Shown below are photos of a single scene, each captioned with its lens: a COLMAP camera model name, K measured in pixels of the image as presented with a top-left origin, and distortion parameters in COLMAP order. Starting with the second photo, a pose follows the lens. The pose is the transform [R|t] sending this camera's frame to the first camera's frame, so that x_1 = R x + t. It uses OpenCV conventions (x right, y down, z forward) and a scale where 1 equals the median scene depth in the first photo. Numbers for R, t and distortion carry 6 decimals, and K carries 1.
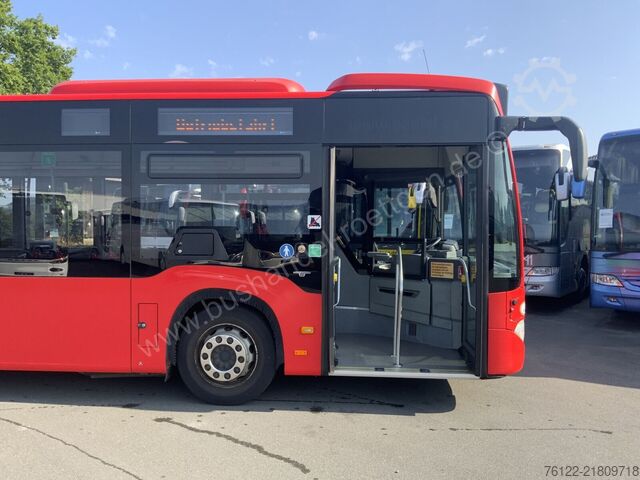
lens RADIAL K [[541.1, 0, 323.5], [0, 541.1, 227.0], [0, 0, 1]] dist [0.014682, -0.027328]
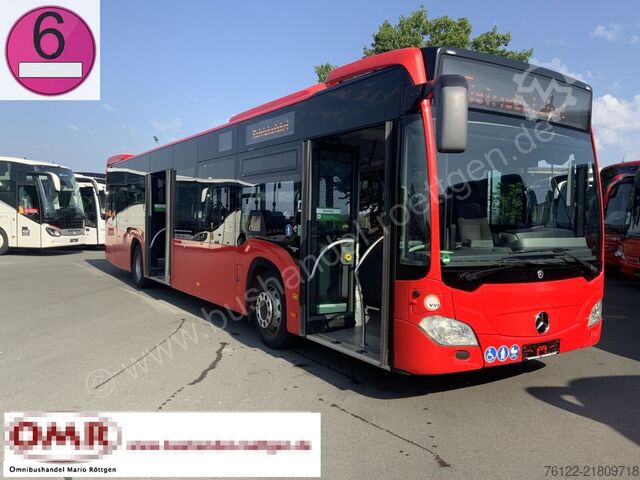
lens RADIAL K [[541.1, 0, 320.4], [0, 541.1, 236.3], [0, 0, 1]] dist [0.014682, -0.027328]
pose [[0.564728, 0.032331, -0.824644, 0.973624], [-0.011462, 0.999443, 0.031335, 0.019633], [0.825198, -0.008244, 0.564784, 0.372597]]
